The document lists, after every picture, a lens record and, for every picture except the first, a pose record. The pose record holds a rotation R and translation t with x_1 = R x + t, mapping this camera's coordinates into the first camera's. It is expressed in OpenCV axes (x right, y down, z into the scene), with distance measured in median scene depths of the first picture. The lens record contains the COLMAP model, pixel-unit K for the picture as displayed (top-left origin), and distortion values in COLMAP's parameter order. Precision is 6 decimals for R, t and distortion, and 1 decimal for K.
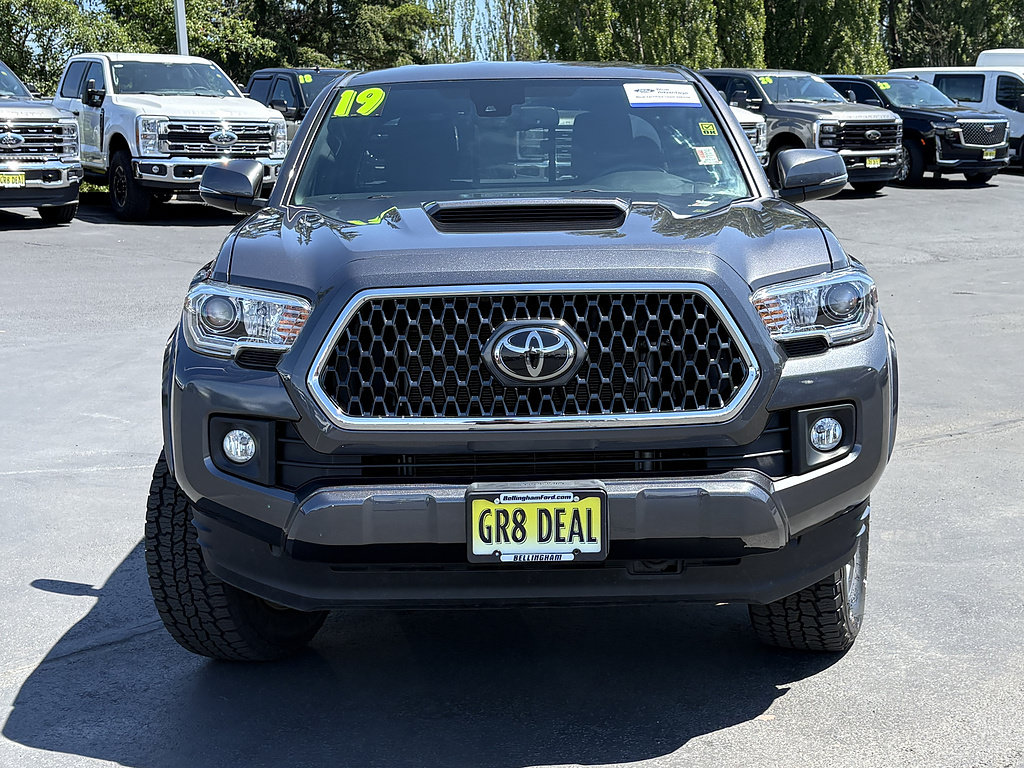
lens RADIAL K [[1558.9, 0, 512.0], [0, 1558.9, 384.0], [0, 0, 1]] dist [0.219101, -0.647923]
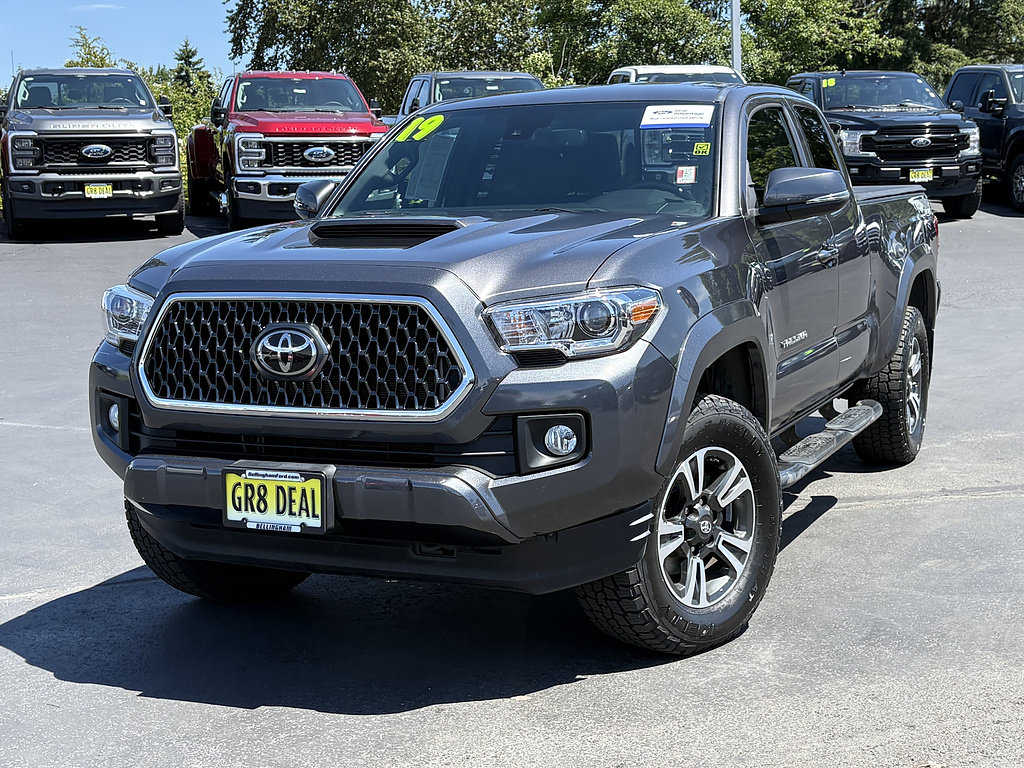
lens RADIAL K [[1558.9, 0, 512.0], [0, 1558.9, 384.0], [0, 0, 1]] dist [0.219101, -0.647923]
pose [[0.901733, 0.054483, -0.428846, 0.664429], [-0.053998, 0.998452, 0.013309, -0.020423], [0.428908, 0.011155, 0.903279, 0.018553]]
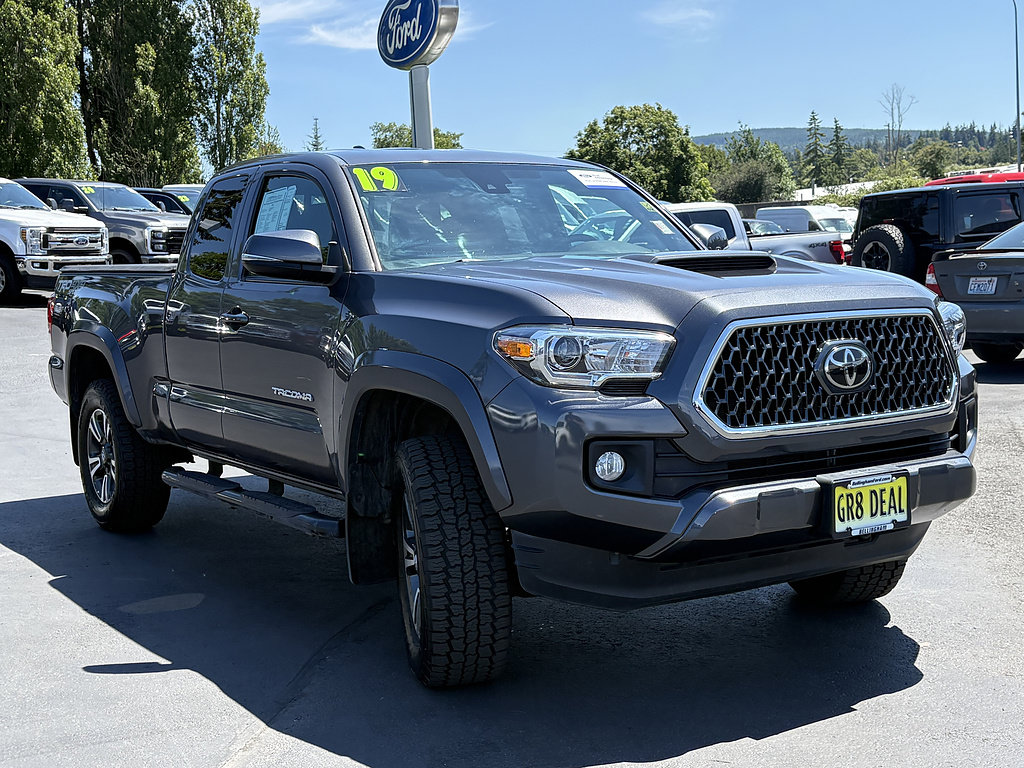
lens RADIAL K [[1433.5, 0, 512.0], [0, 1433.5, 384.0], [0, 0, 1]] dist [0.071983, -0.051166]
pose [[0.850083, -0.053353, 0.523938, -0.811112], [0.086468, 0.995494, -0.038921, 0.015573], [-0.519501, 0.078390, 0.850866, 0.164528]]
